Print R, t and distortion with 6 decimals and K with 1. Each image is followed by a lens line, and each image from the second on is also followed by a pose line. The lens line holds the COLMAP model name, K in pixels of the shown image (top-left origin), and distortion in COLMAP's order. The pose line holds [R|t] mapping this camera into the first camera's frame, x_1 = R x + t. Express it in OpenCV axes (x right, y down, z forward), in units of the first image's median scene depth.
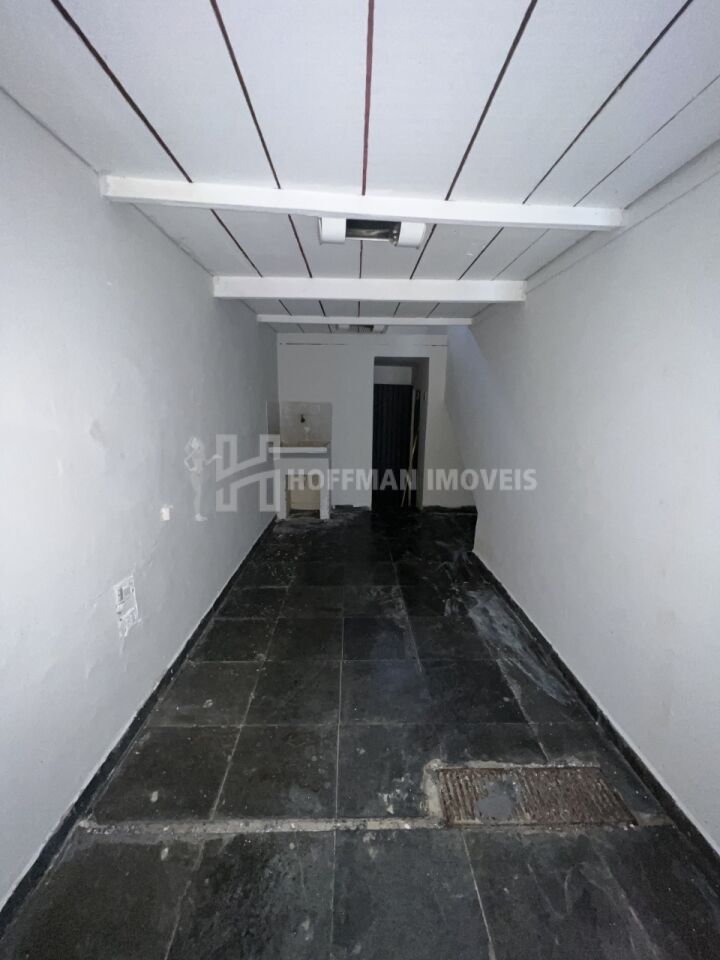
lens RADIAL K [[383.1, 0, 357.9], [0, 383.1, 480.3], [0, 0, 1]] dist [0.003666, -0.000028]
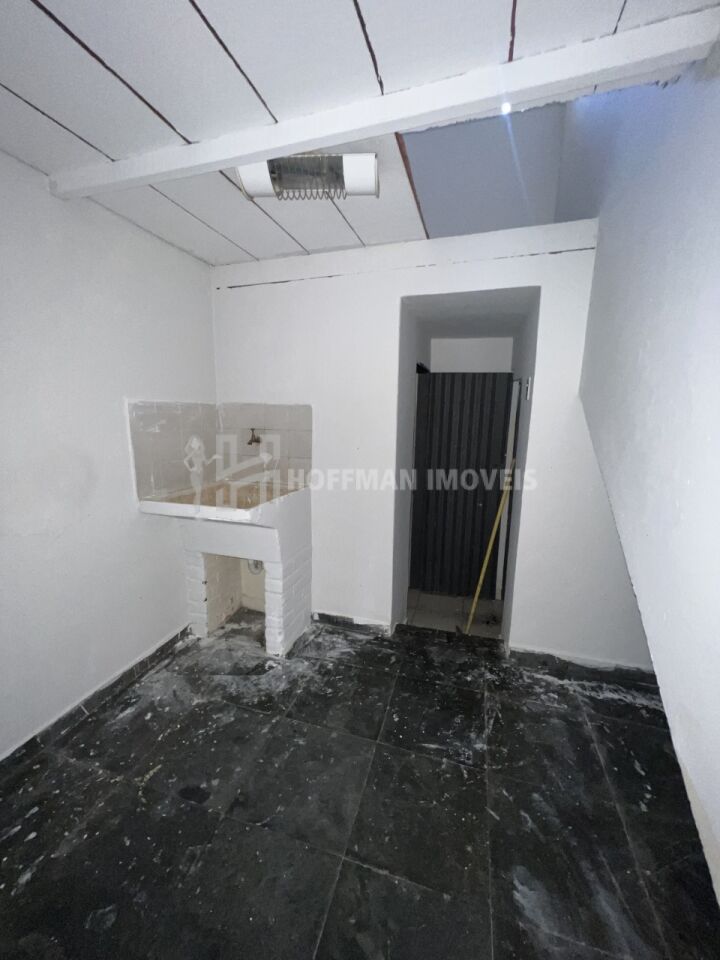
lens RADIAL K [[383.1, 0, 357.9], [0, 383.1, 480.3], [0, 0, 1]] dist [0.003666, -0.000028]
pose [[0.946333, 0.061623, -0.317265, 0.135160], [-0.068582, 0.997587, -0.010802, -0.104780], [0.315834, 0.031981, 0.948275, 0.542573]]
